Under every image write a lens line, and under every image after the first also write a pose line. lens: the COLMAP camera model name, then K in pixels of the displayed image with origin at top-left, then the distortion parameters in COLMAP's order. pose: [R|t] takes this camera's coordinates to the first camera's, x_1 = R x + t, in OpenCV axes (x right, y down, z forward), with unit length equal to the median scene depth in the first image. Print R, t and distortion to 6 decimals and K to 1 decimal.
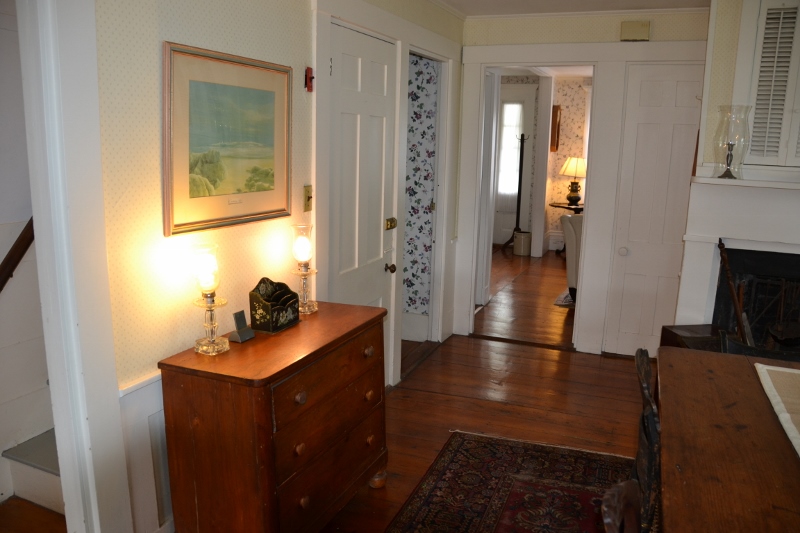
lens RADIAL K [[630.1, 0, 399.4], [0, 630.1, 266.8], [0, 0, 1]] dist [-0.130680, 0.055897]
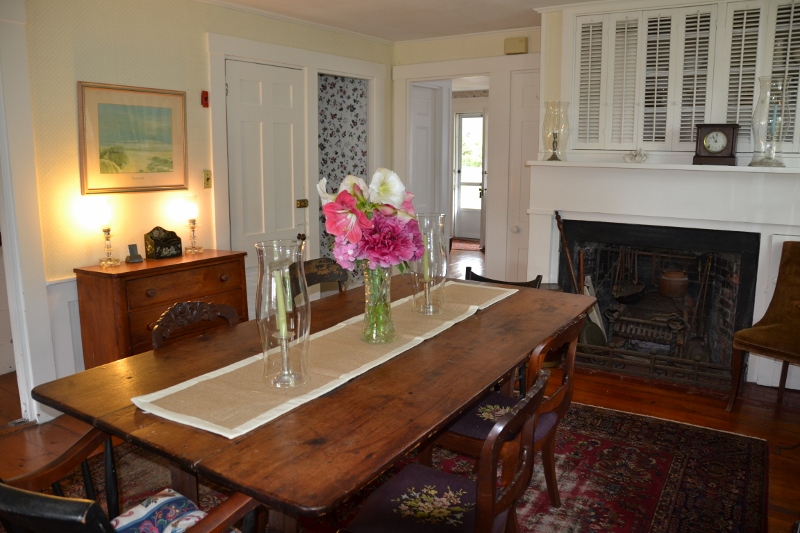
lens RADIAL K [[630.1, 0, 394.5], [0, 630.1, 264.4], [0, 0, 1]] dist [-0.130680, 0.055897]
pose [[0.983378, 0.008480, -0.181370, 0.544093], [-0.014181, 0.999444, -0.030161, 0.126131], [0.181014, 0.032232, 0.982952, -0.341509]]
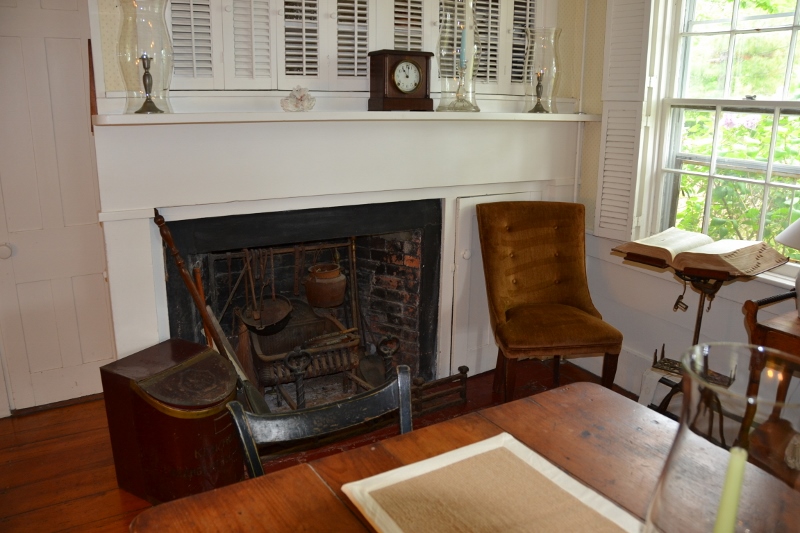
lens RADIAL K [[630.1, 0, 393.7], [0, 630.1, 266.1], [0, 0, 1]] dist [-0.130680, 0.055897]
pose [[0.606734, -0.224546, 0.762530, 0.209852], [0.166705, 0.973884, 0.154140, -0.057727], [-0.777228, 0.033595, 0.628322, 0.496293]]
